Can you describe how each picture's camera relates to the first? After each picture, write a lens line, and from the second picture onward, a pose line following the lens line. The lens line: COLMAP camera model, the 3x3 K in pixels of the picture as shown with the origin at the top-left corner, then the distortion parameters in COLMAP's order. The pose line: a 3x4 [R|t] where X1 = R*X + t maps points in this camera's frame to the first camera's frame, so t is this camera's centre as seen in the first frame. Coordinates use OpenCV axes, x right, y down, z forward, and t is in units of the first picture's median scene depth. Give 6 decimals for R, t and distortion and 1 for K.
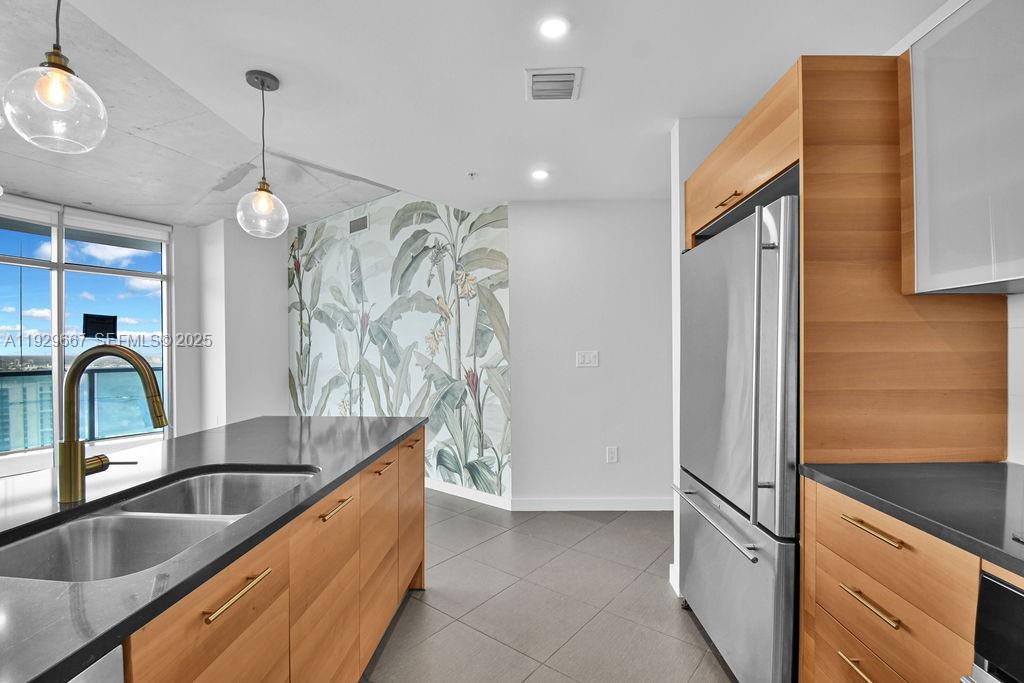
lens RADIAL K [[458.1, 0, 521.5], [0, 458.1, 354.6], [0, 0, 1]] dist [0.014525, -0.021513]
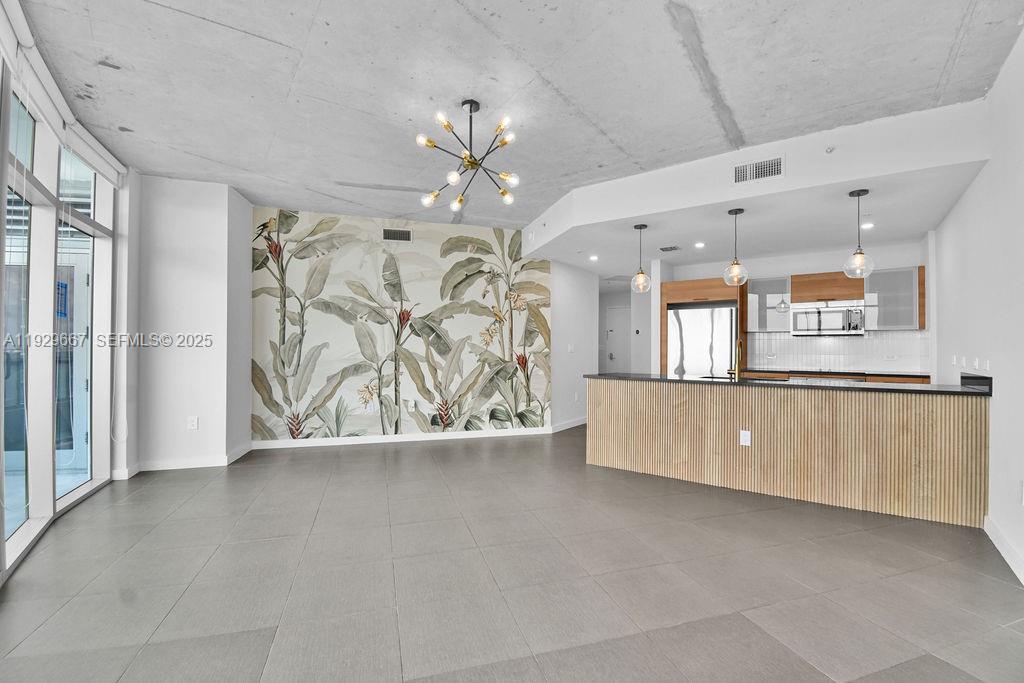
lens RADIAL K [[458.1, 0, 527.7], [0, 458.1, 344.6], [0, 0, 1]] dist [0.014525, -0.021513]
pose [[0.551565, 0.014678, 0.834003, -1.393941], [0.002215, 0.999816, -0.019062, 0.027961], [-0.834129, 0.012361, 0.551430, 0.085435]]
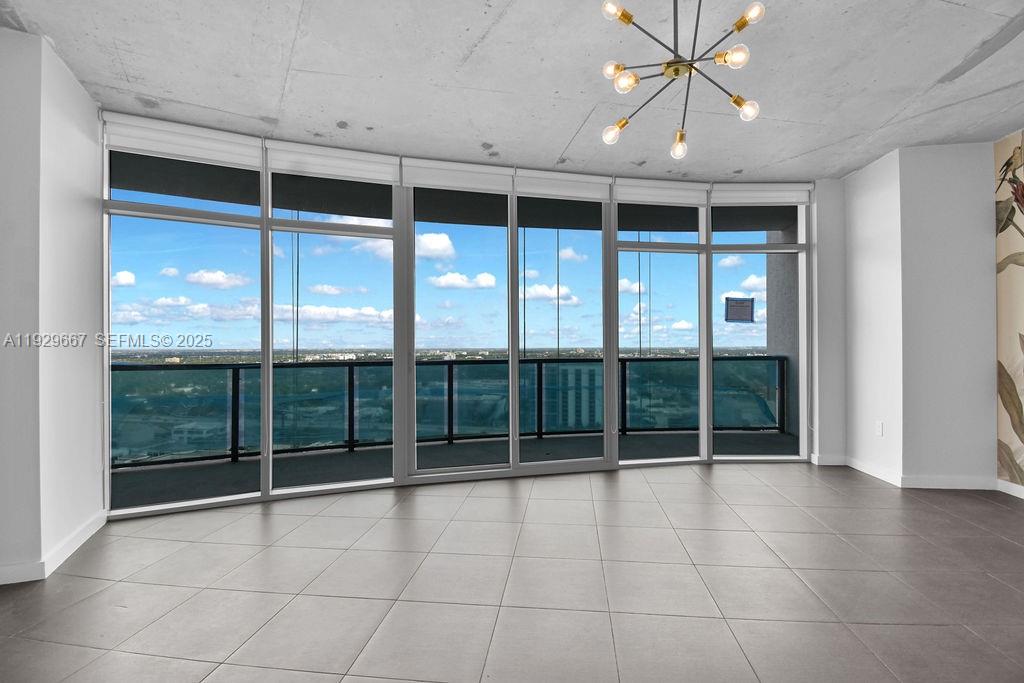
lens RADIAL K [[458.1, 0, 516.7], [0, 458.1, 344.9], [0, 0, 1]] dist [0.014525, -0.021513]
pose [[0.527215, 0.001851, -0.849730, -0.478418], [-0.006699, 0.999976, -0.001979, 0.018942], [0.849706, 0.006735, 0.527214, 0.171863]]
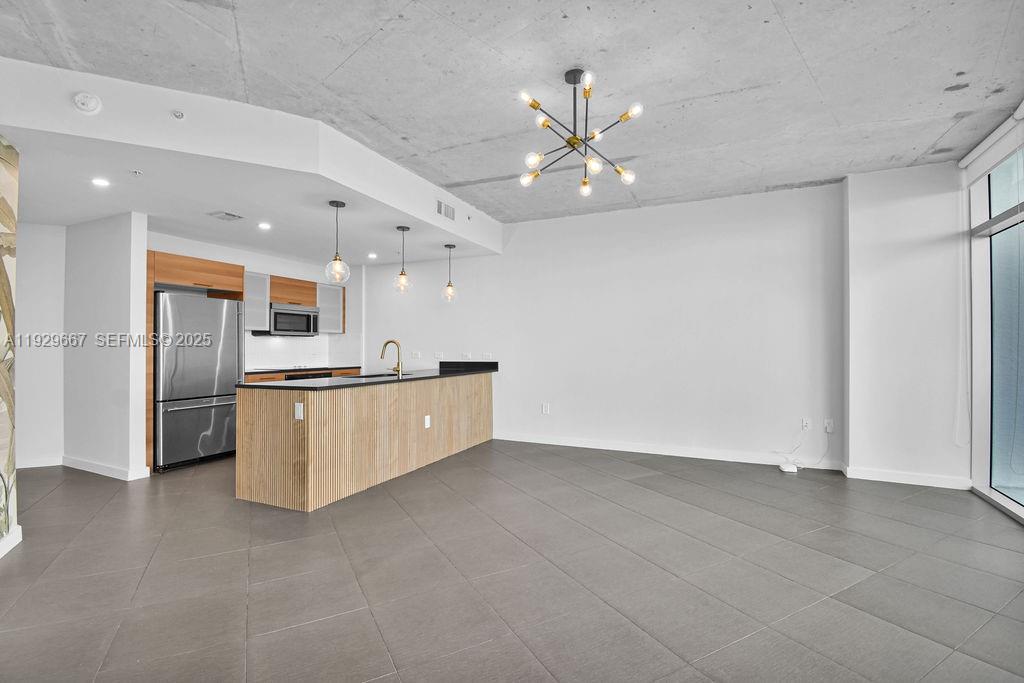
lens RADIAL K [[458.1, 0, 511.3], [0, 458.1, 347.6], [0, 0, 1]] dist [0.014525, -0.021513]
pose [[-0.921854, 0.006658, 0.387481, -0.990592], [0.010874, 0.999903, 0.008688, 0.008690], [-0.387386, 0.012222, -0.921837, 1.239232]]
